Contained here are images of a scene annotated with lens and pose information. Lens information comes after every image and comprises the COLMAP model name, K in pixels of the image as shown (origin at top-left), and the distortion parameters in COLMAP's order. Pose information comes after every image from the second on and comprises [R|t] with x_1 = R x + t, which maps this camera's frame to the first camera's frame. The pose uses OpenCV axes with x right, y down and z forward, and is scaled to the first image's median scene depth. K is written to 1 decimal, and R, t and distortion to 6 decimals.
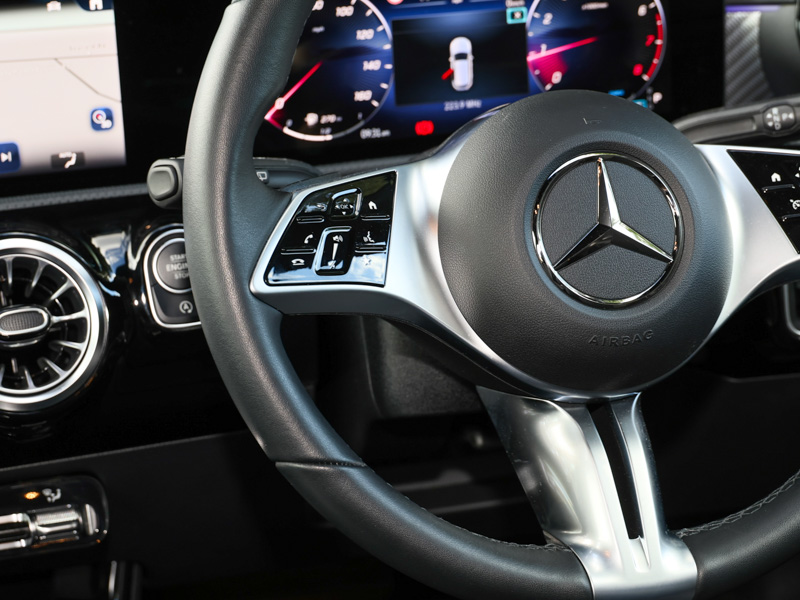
lens RADIAL K [[2246.0, 0, 402.0], [0, 2246.0, 299.4], [0, 0, 1]] dist [-0.071021, 0.000000]
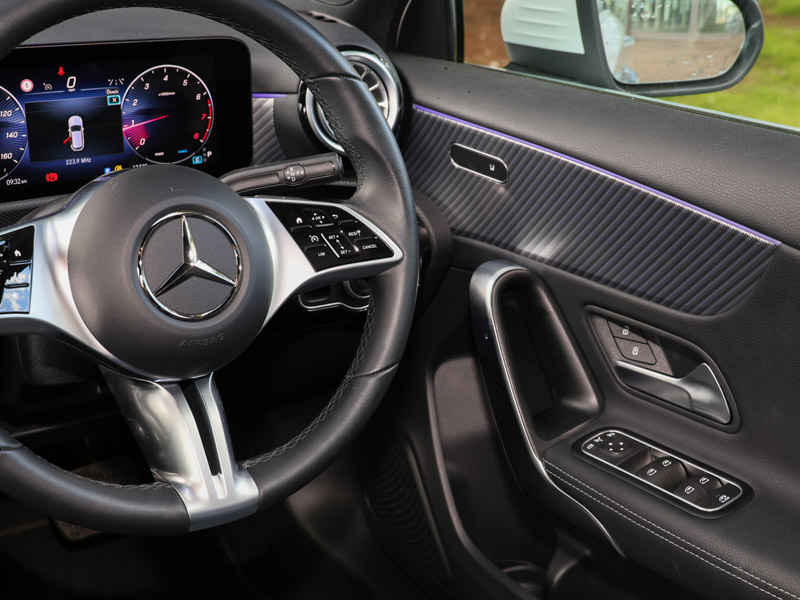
lens RADIAL K [[1138.7, 0, 397.8], [0, 1138.7, 301.9], [0, 0, 1]] dist [0.009285, 0.000000]
pose [[0.952903, -0.042088, 0.300341, -0.001943], [0.014744, 0.995582, 0.092735, -0.068118], [-0.302917, -0.083940, 0.949313, 0.243257]]
